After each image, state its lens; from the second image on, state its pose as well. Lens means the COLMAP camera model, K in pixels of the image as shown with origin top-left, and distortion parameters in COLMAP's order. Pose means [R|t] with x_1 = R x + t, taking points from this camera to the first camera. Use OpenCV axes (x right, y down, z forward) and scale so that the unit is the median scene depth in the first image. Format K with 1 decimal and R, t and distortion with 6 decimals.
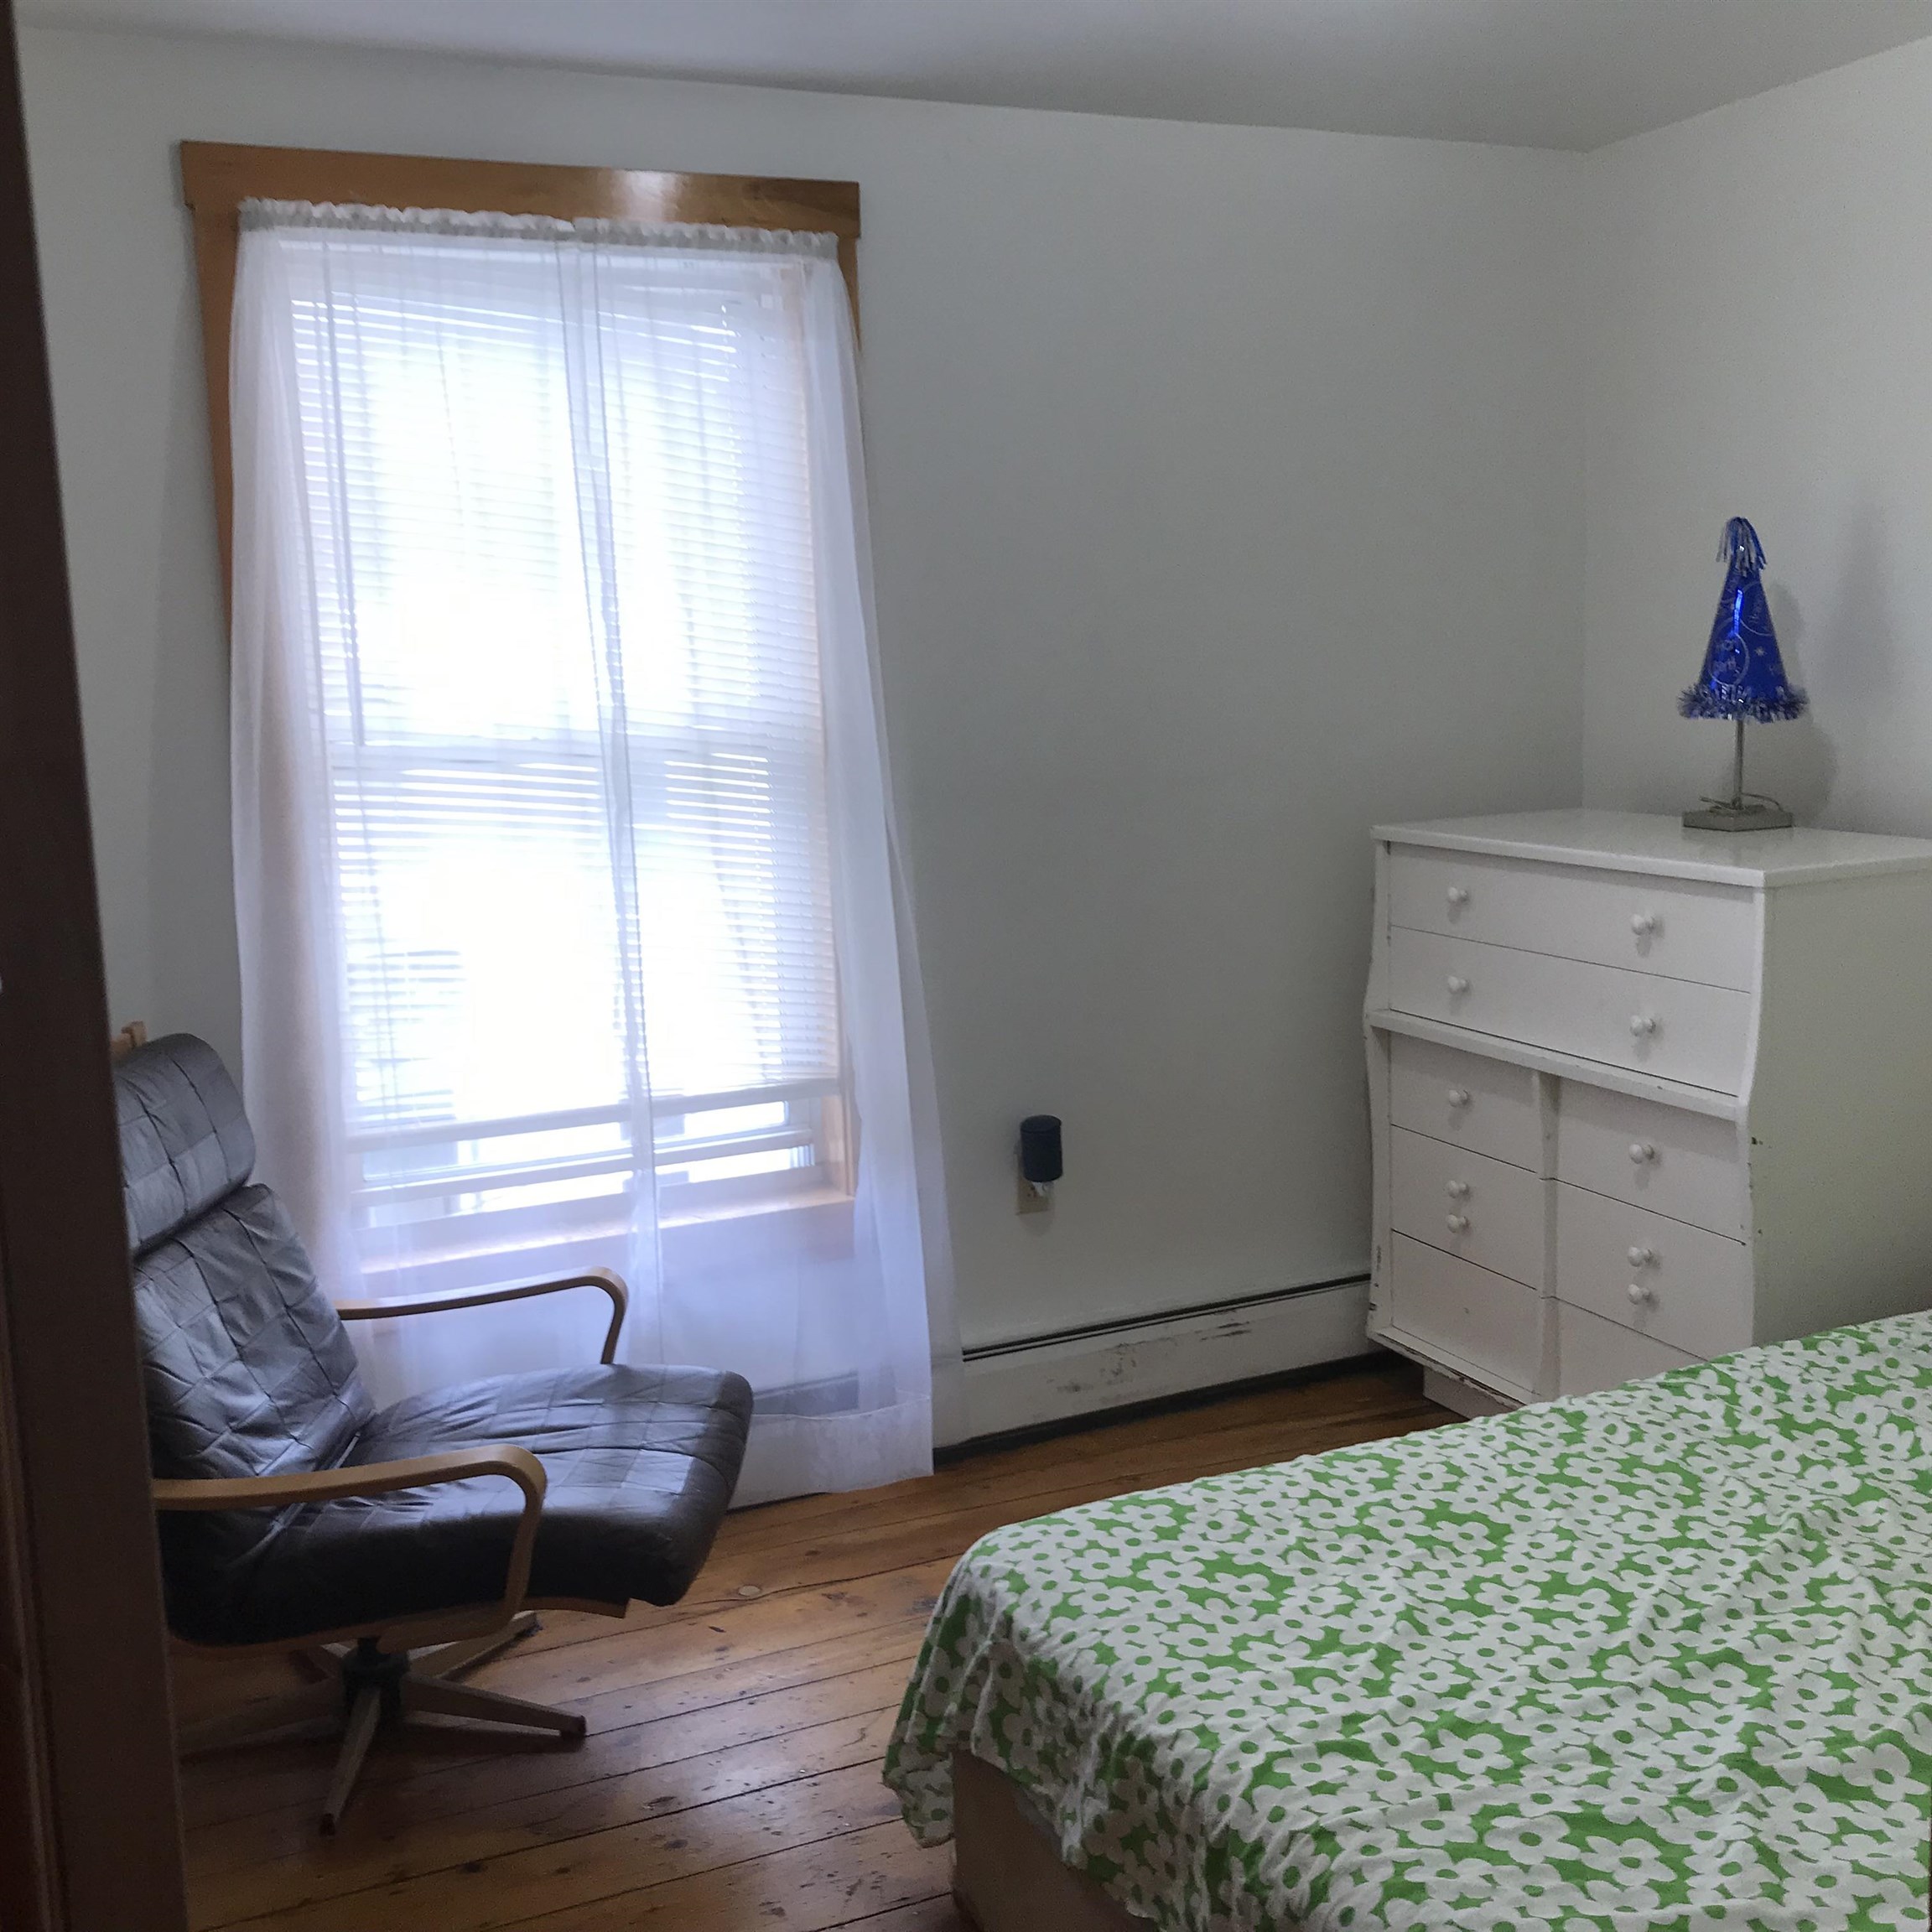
lens RADIAL K [[2170.9, 0, 875.2], [0, 2170.9, 925.3], [0, 0, 1]] dist [-0.090987, 0.148487]
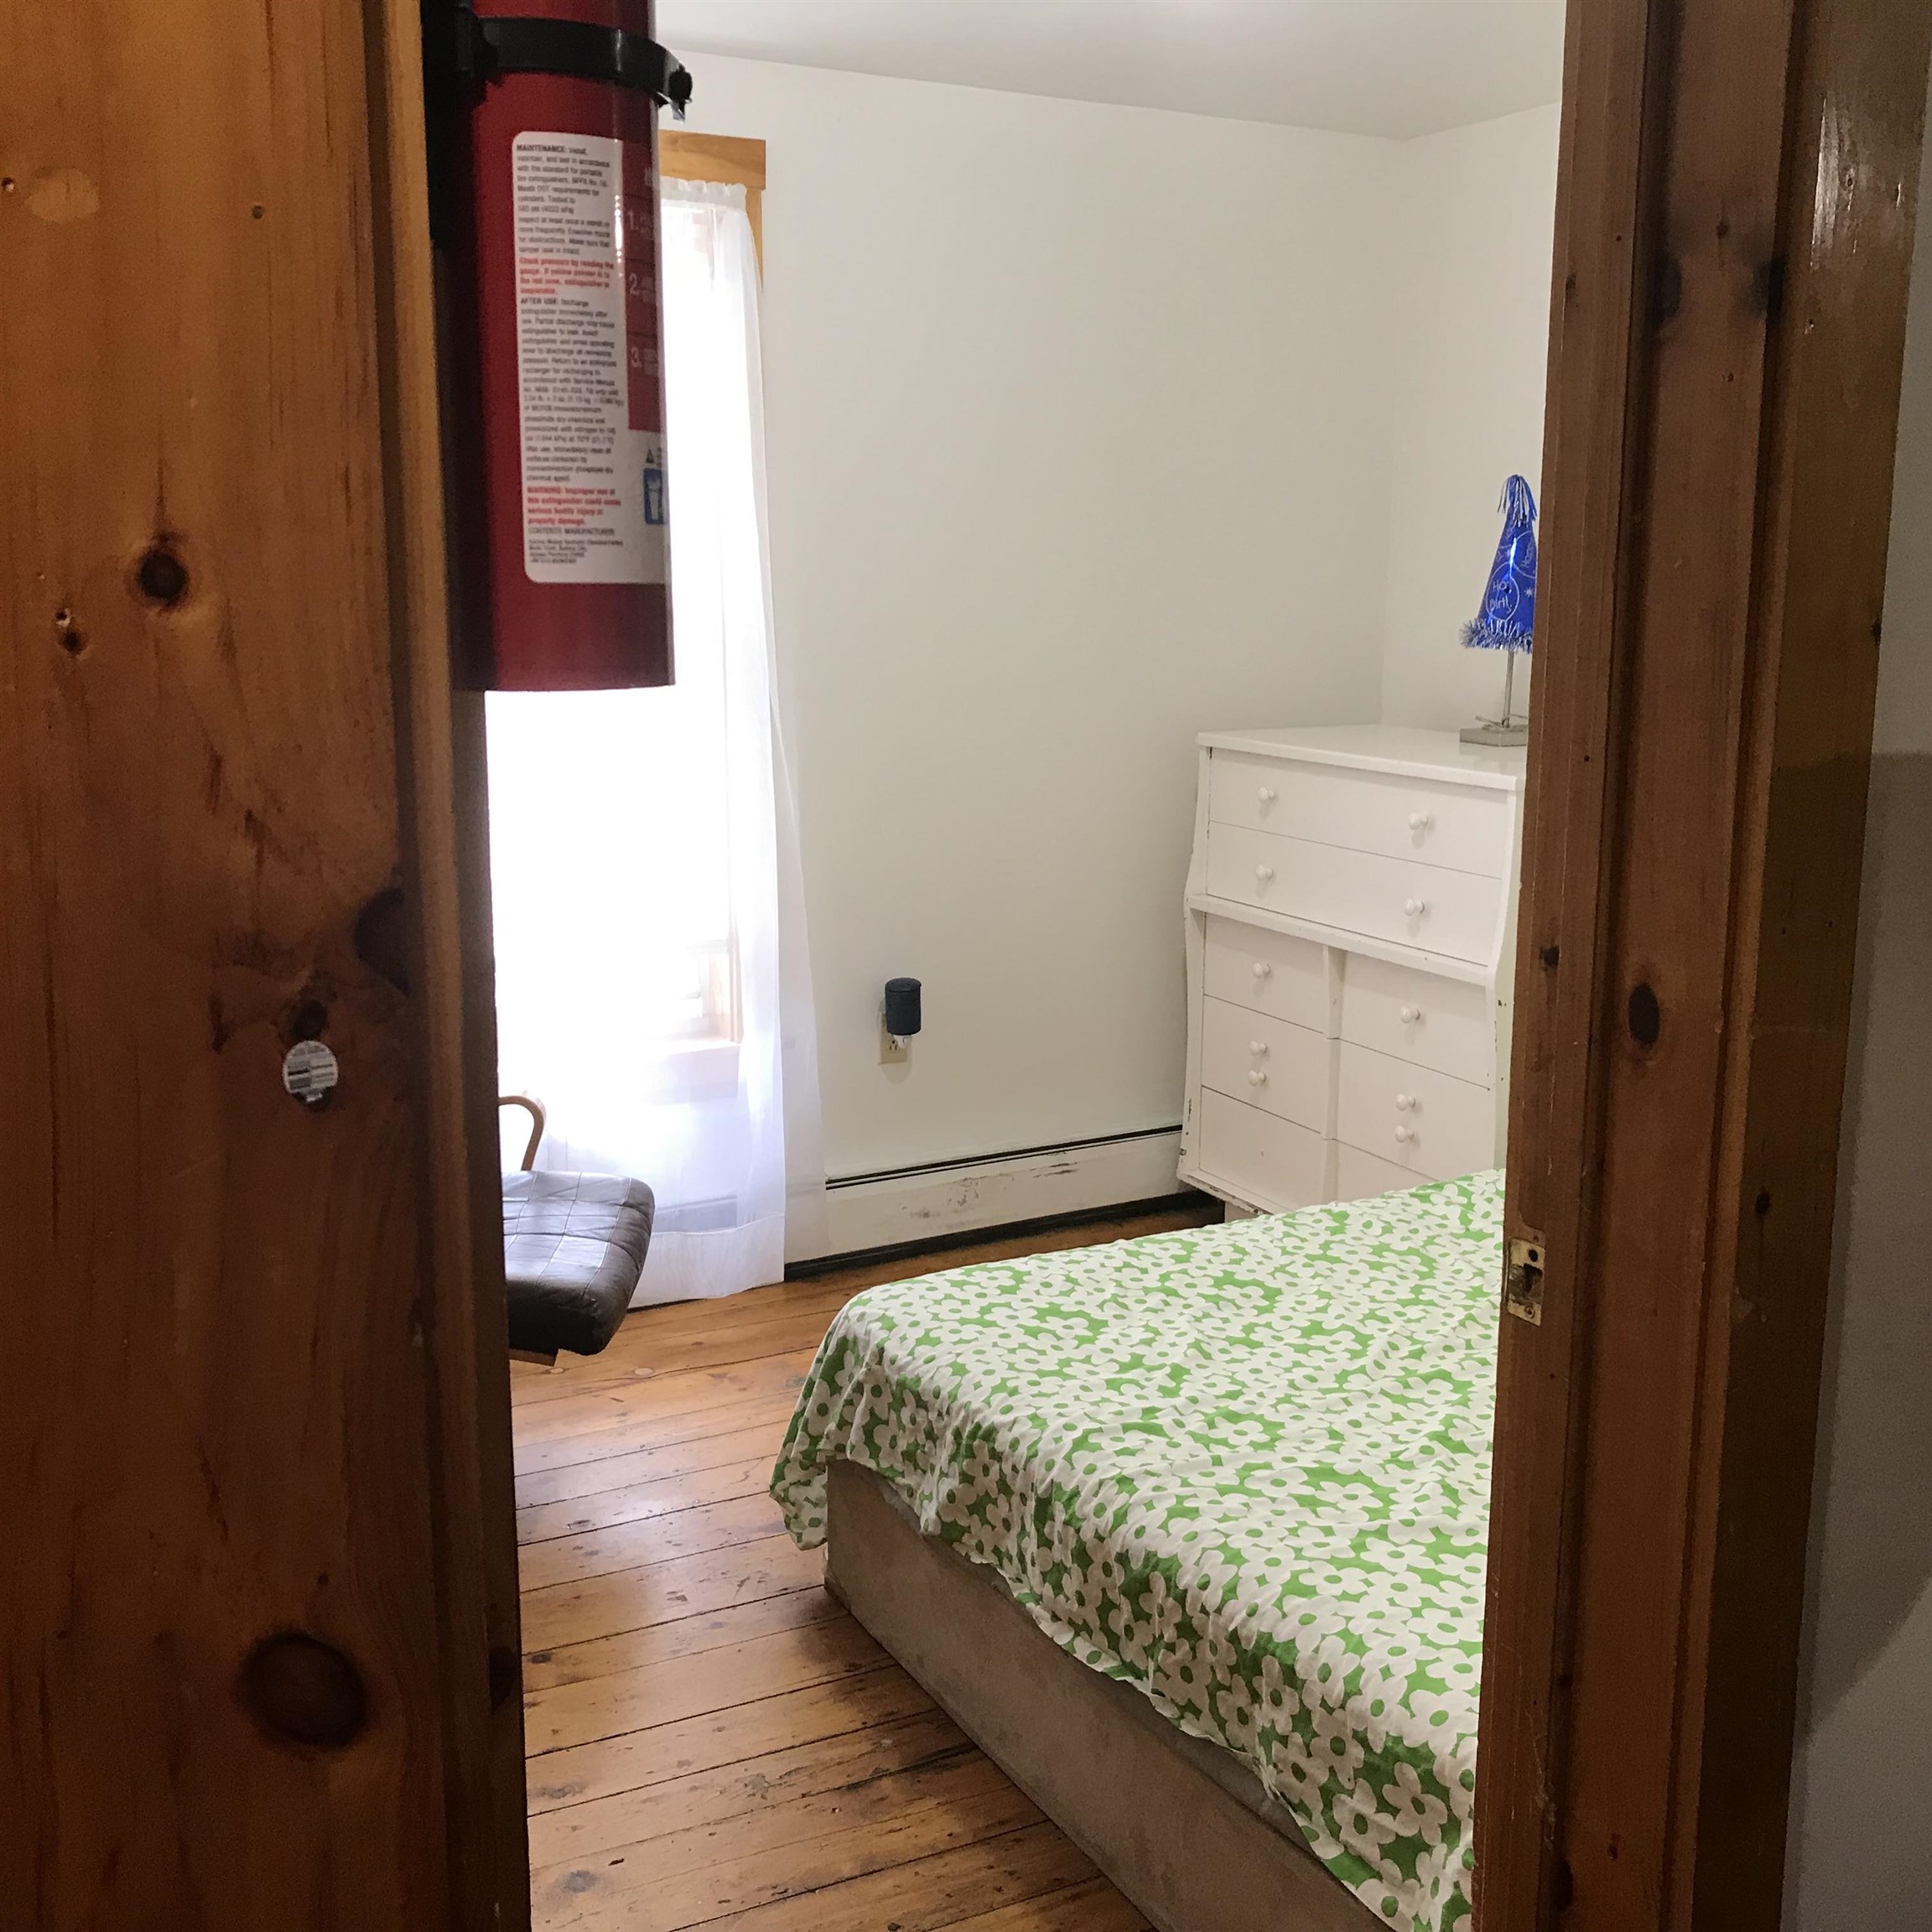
lens RADIAL K [[2221.8, 0, 966.0], [0, 2221.8, 966.0], [0, 0, 1]] dist [0.157334, 0.003869]
pose [[0.992546, 0.028174, 0.118567, -0.046946], [-0.034370, 0.998130, 0.050540, 0.033388], [-0.116921, -0.054238, 0.991659, -0.264678]]
